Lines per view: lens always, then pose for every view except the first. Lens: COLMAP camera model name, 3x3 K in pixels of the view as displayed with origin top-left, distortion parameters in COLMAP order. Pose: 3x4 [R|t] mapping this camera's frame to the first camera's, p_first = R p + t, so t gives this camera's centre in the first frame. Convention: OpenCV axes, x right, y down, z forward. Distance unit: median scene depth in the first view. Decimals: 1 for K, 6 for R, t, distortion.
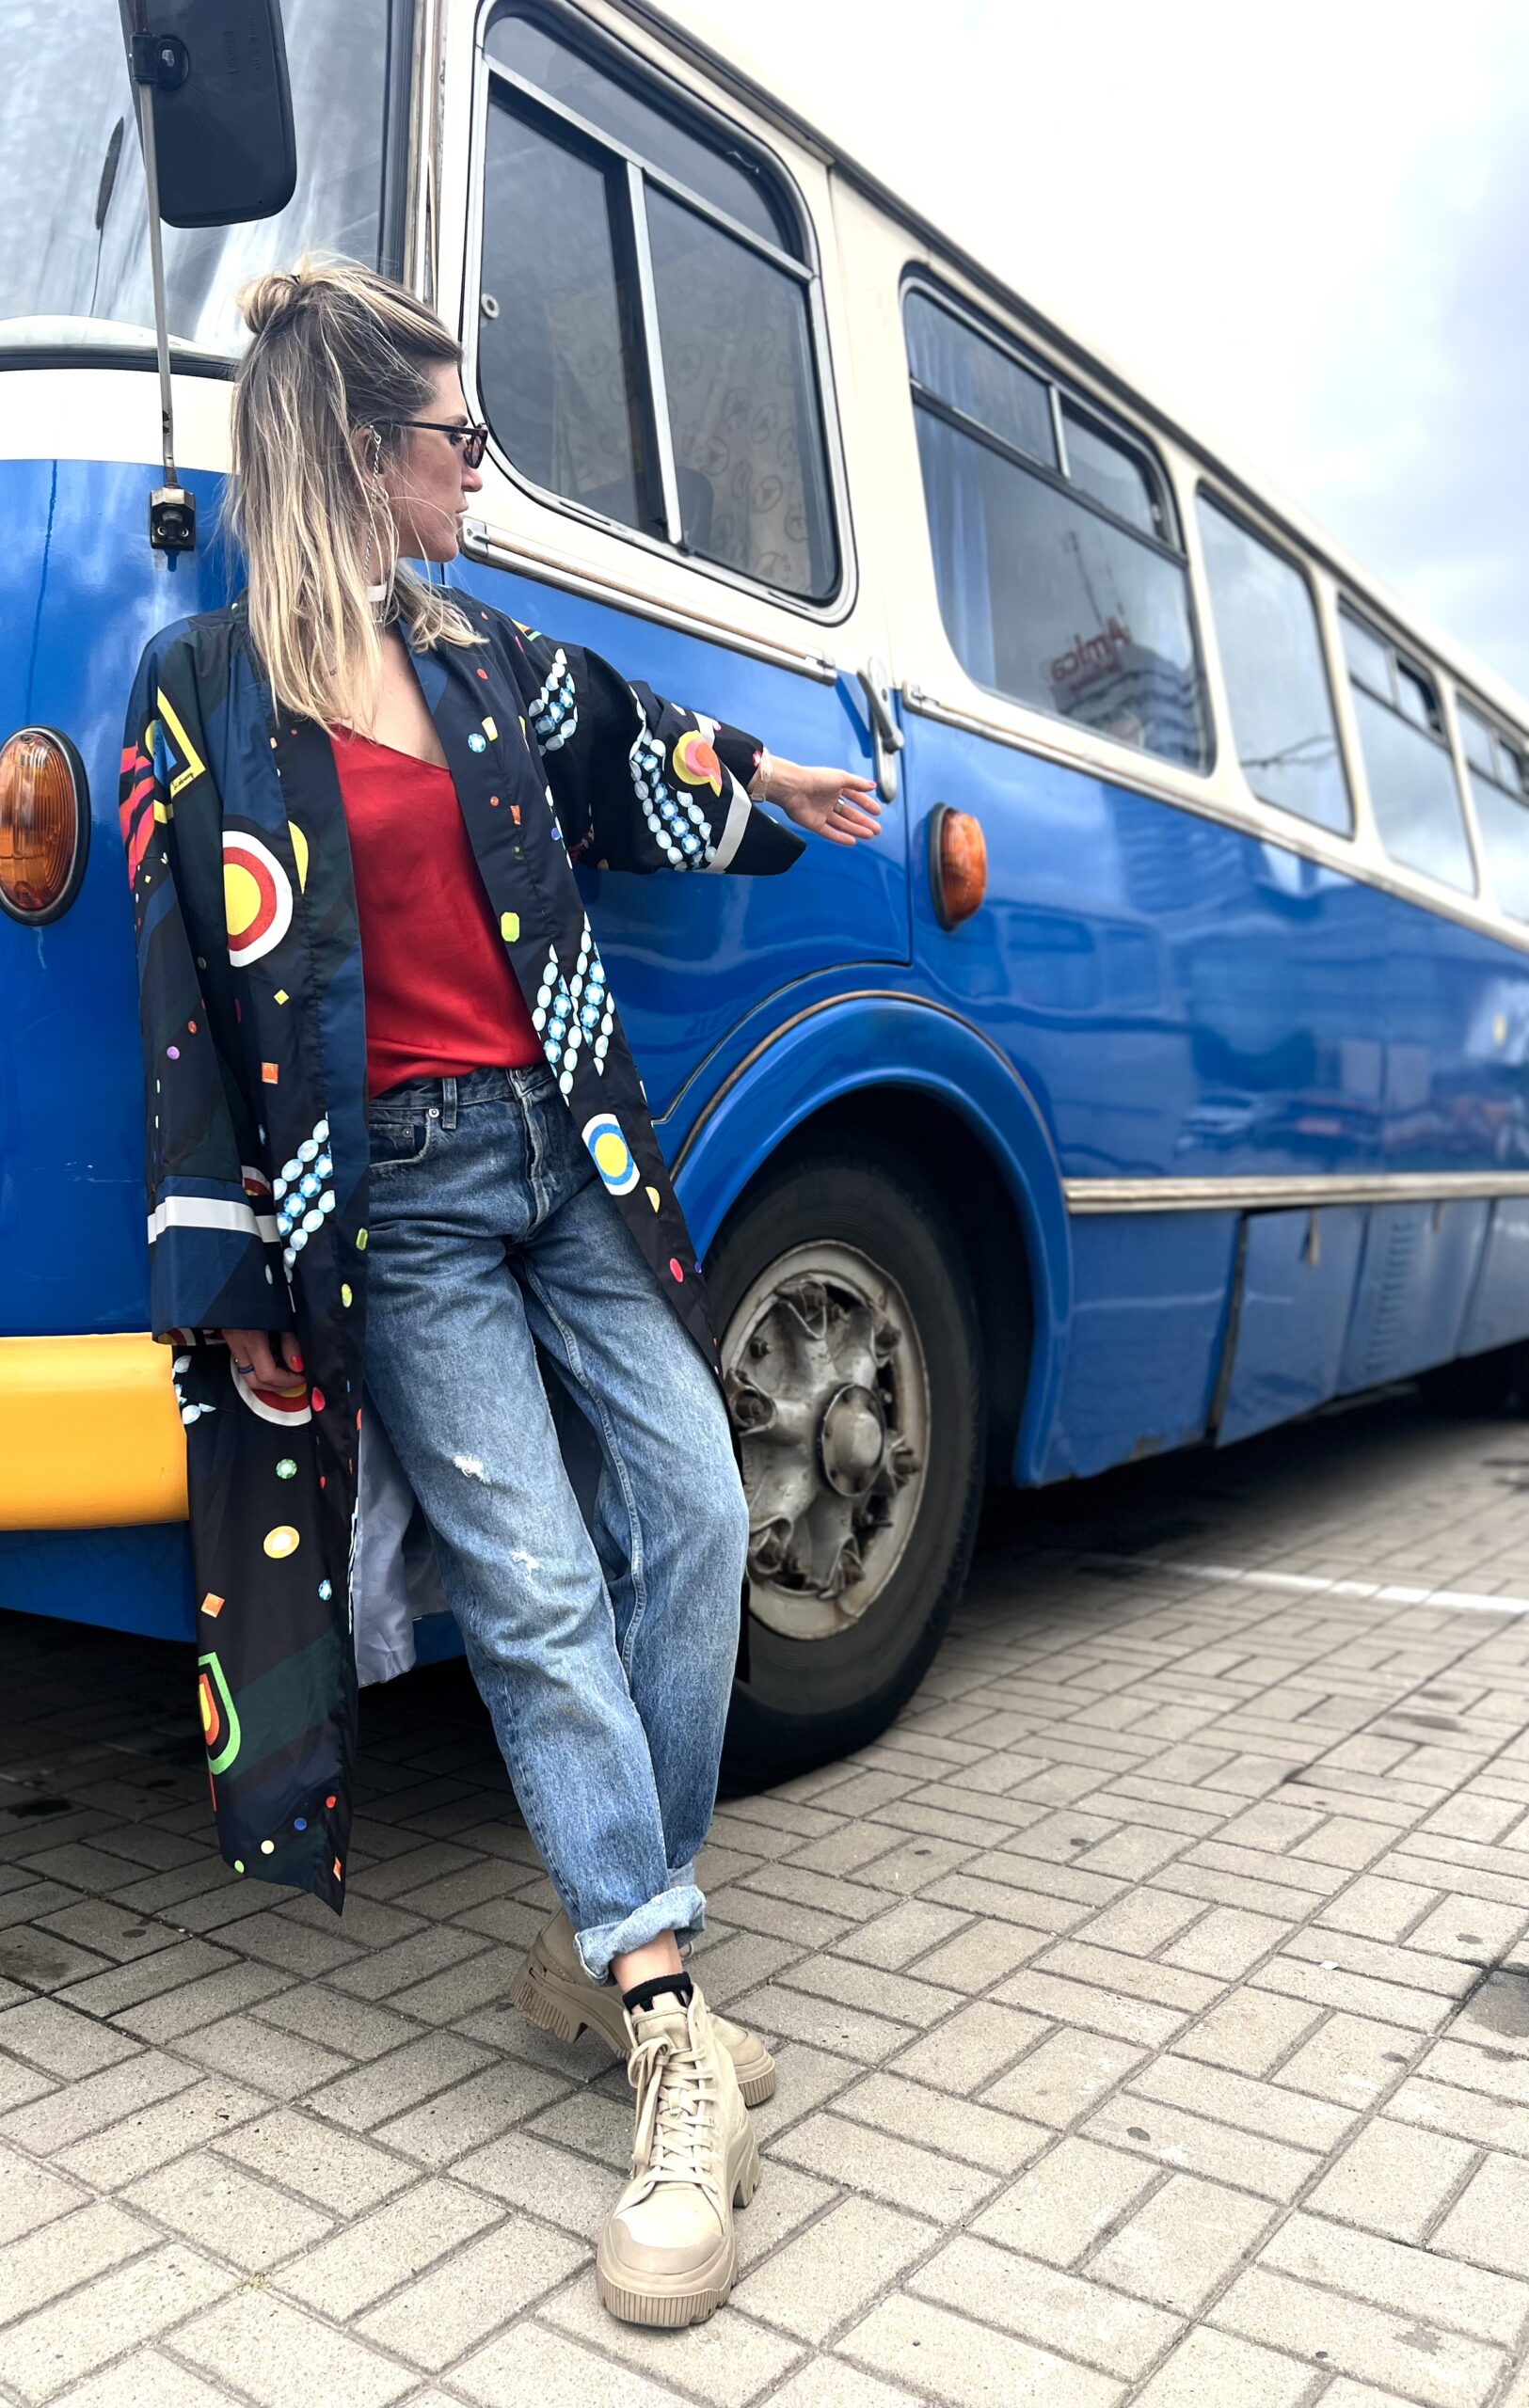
lens RADIAL K [[1756.6, 0, 764.5], [0, 1756.6, 1204.0], [0, 0, 1]] dist [-0.004944, -0.000082]
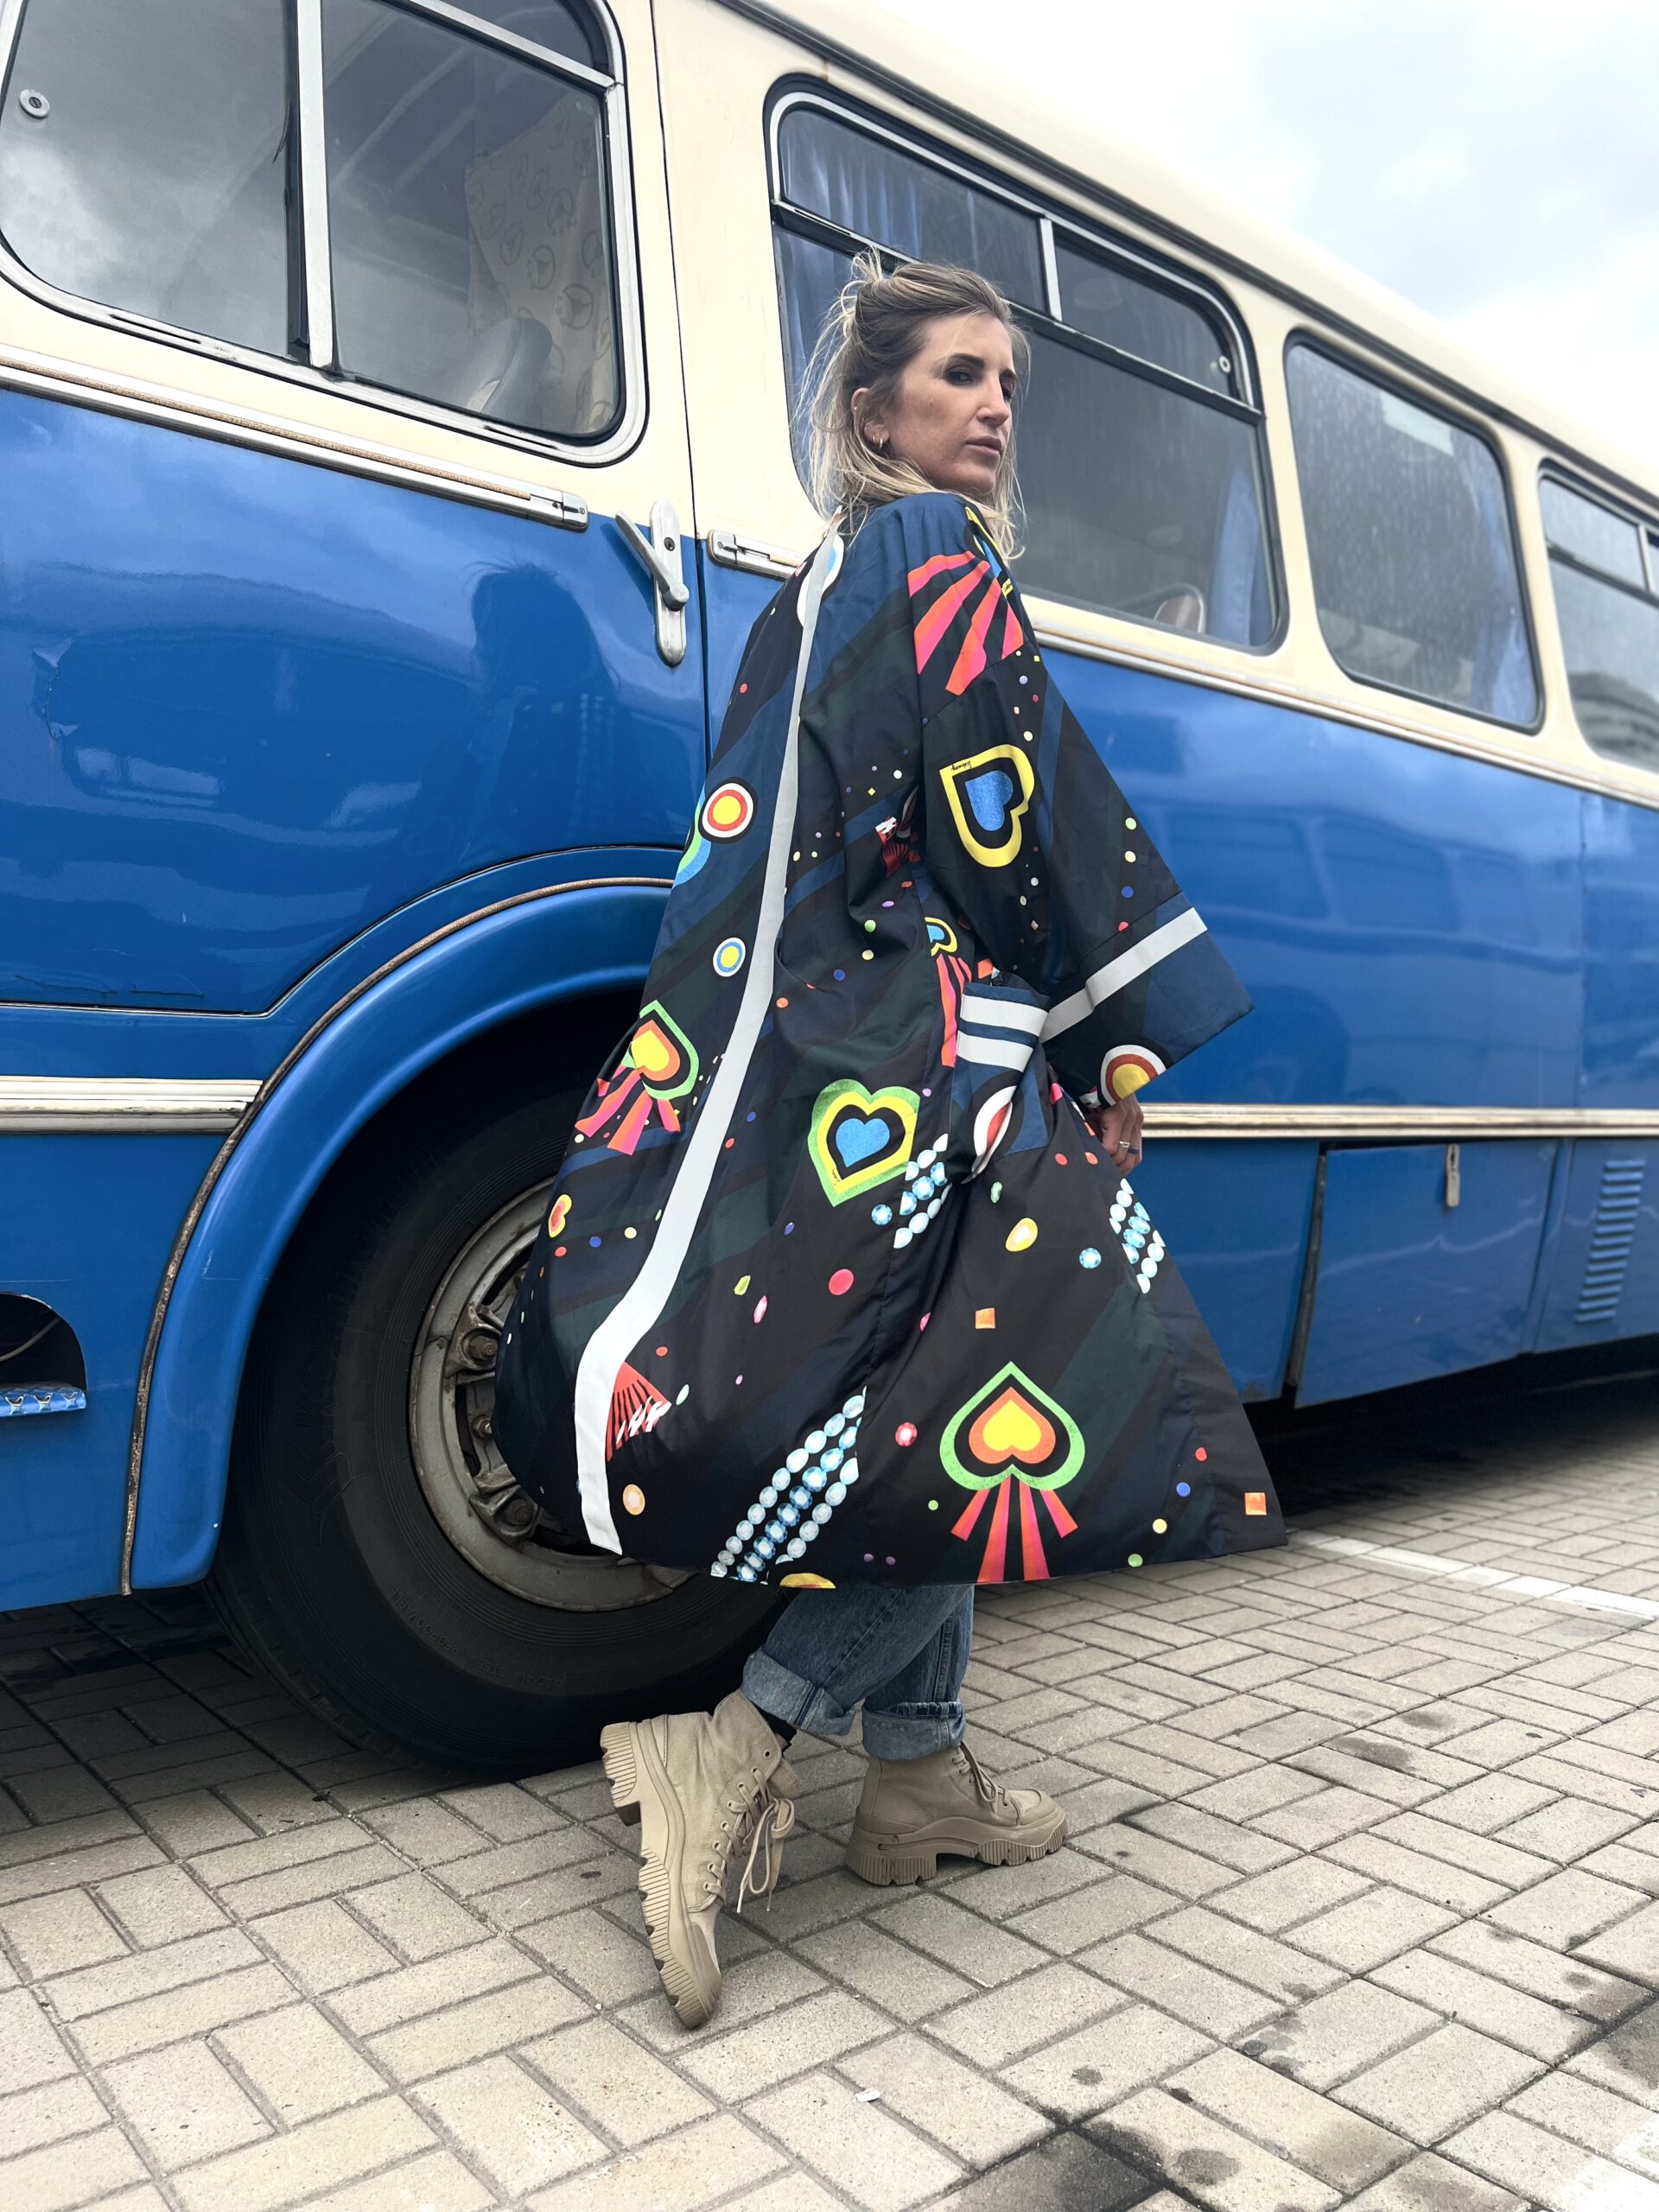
lens RADIAL K [[1715.6, 0, 829.5], [0, 1715.6, 1106.0], [0, 0, 1]] dist [0.005754, -0.000551]
pose [[0.983231, 0.013716, -0.181847, 0.305422], [-0.016715, 0.999748, -0.014970, 0.004876], [0.181596, 0.017759, 0.983213, 0.166835]]
